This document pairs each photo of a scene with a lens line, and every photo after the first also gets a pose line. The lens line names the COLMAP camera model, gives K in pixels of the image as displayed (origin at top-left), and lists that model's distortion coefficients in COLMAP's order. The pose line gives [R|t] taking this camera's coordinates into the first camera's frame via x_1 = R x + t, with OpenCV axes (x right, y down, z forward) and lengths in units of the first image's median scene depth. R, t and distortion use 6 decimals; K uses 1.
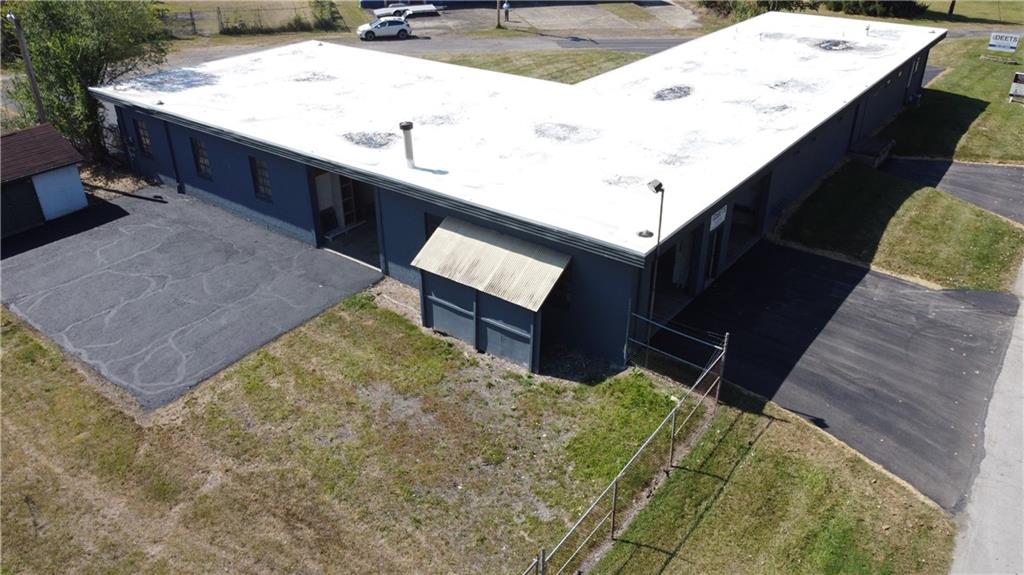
lens RADIAL K [[760.1, 0, 512.1], [0, 760.1, 283.9], [0, 0, 1]] dist [-0.000168, 0.002708]
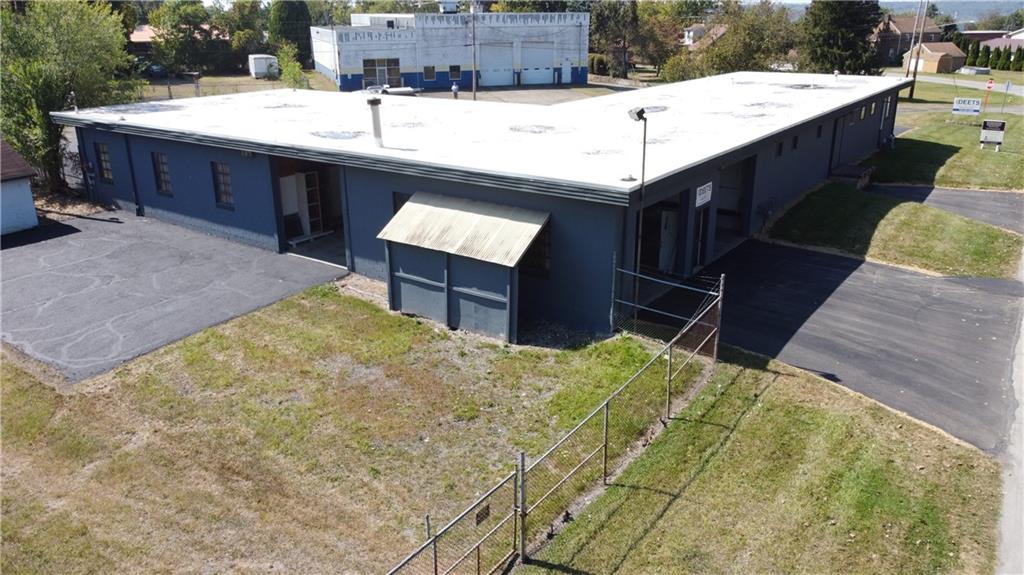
lens RADIAL K [[760.1, 0, 510.8], [0, 760.1, 287.2], [0, 0, 1]] dist [-0.000168, 0.002708]
pose [[0.999611, -0.013535, 0.024375, 0.007013], [0.017158, 0.987734, -0.155200, 0.196660], [-0.021975, 0.155558, 0.987582, 0.101253]]
